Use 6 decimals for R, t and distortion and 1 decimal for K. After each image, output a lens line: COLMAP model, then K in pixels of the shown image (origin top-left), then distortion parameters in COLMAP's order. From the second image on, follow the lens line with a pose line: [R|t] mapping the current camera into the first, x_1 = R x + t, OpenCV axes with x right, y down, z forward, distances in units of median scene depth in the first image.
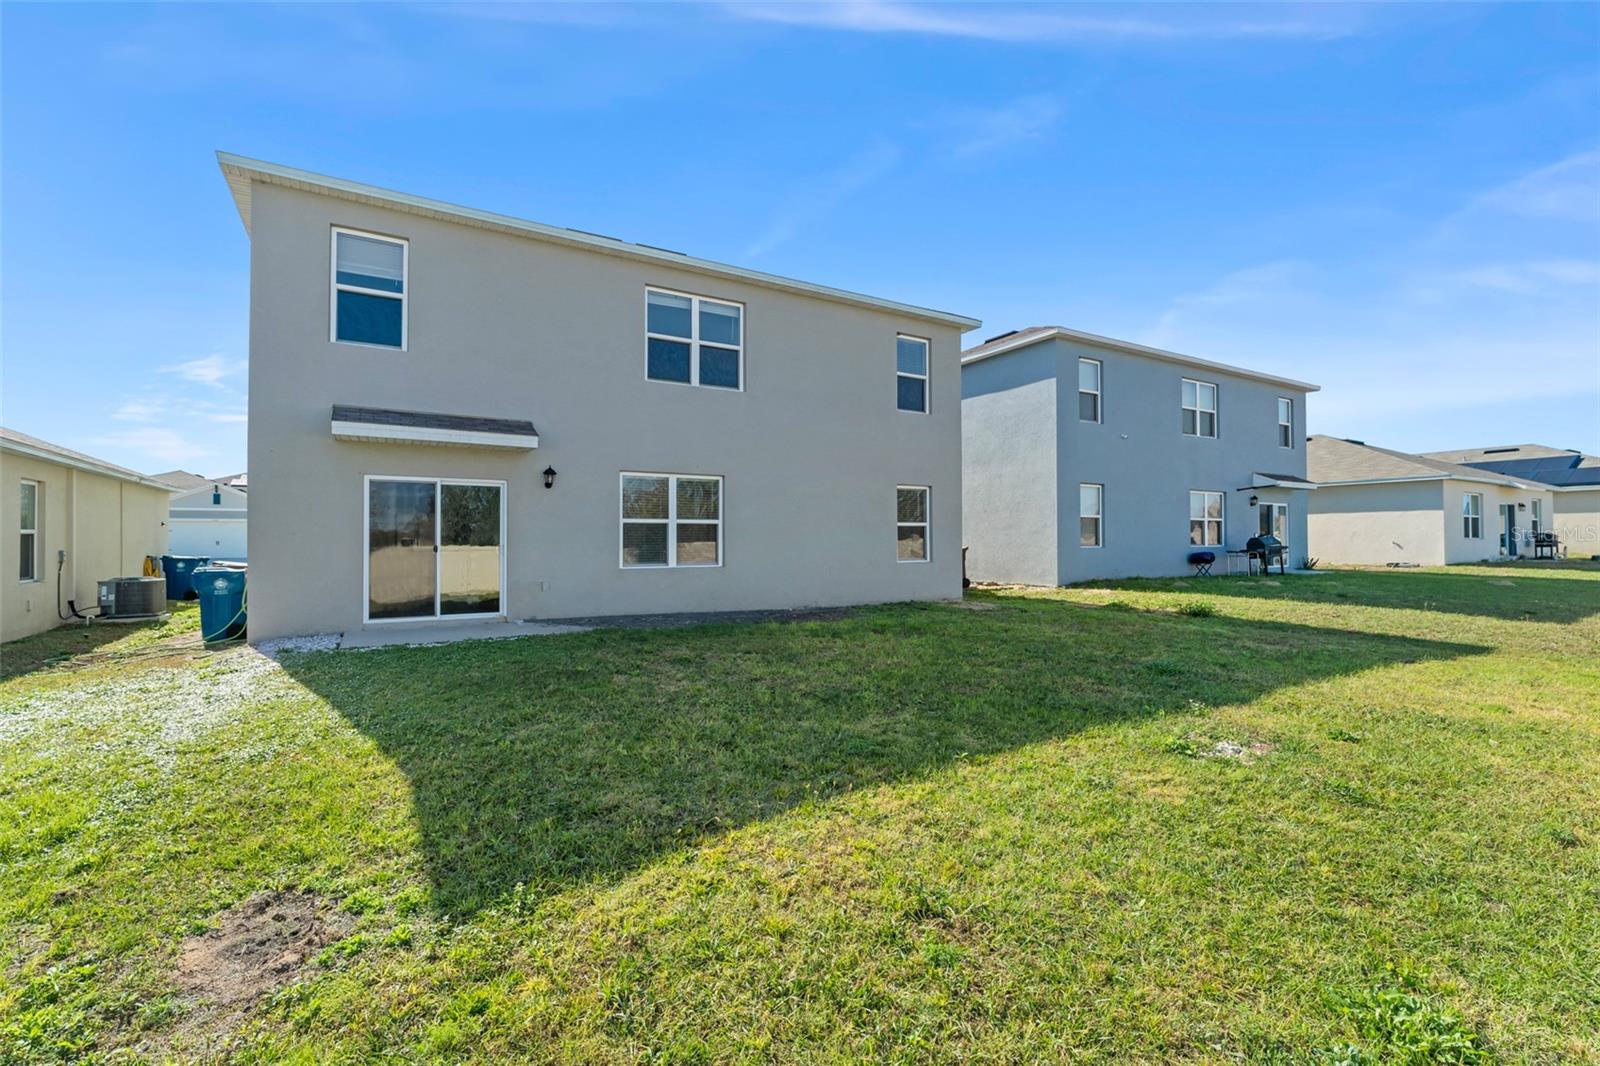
lens RADIAL K [[661.4, 0, 804.3], [0, 661.4, 527.5], [0, 0, 1]] dist [-0.003568, -0.000454]
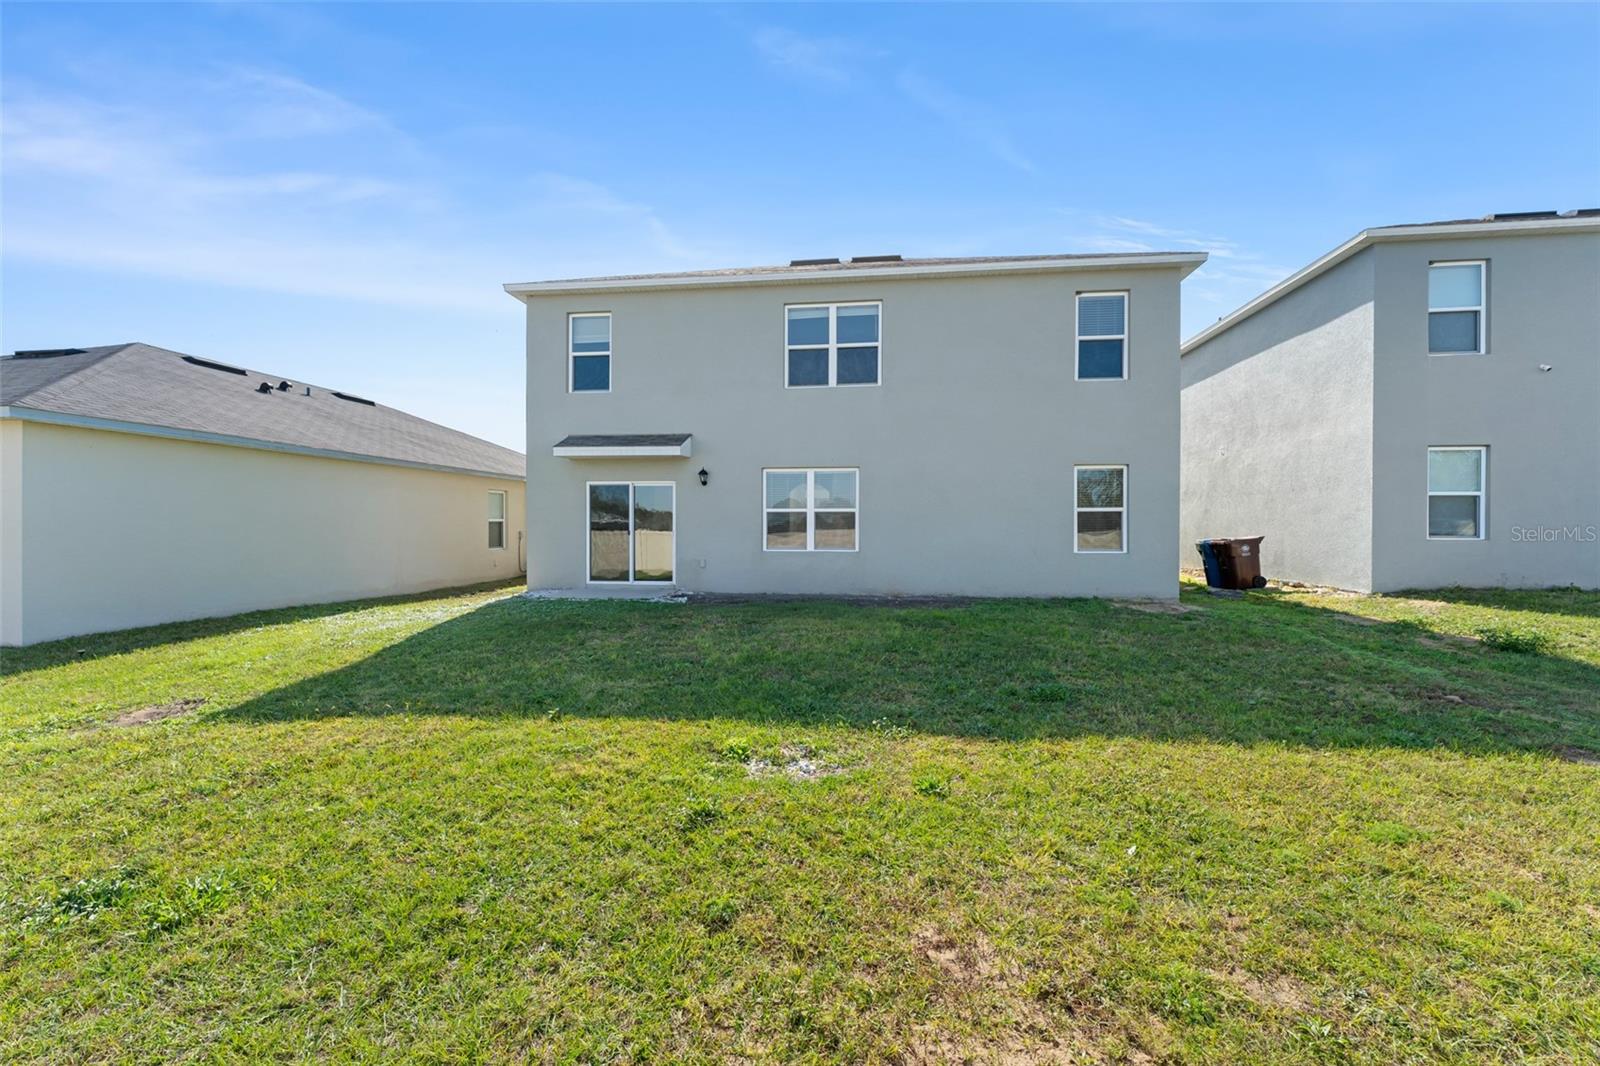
lens RADIAL K [[661.4, 0, 809.8], [0, 661.4, 525.5], [0, 0, 1]] dist [-0.003568, -0.000454]
pose [[0.803224, -0.001278, -0.595676, 0.454591], [0.008562, 0.999919, 0.009400, 0.005566], [0.595616, -0.012650, 0.803170, 0.094923]]
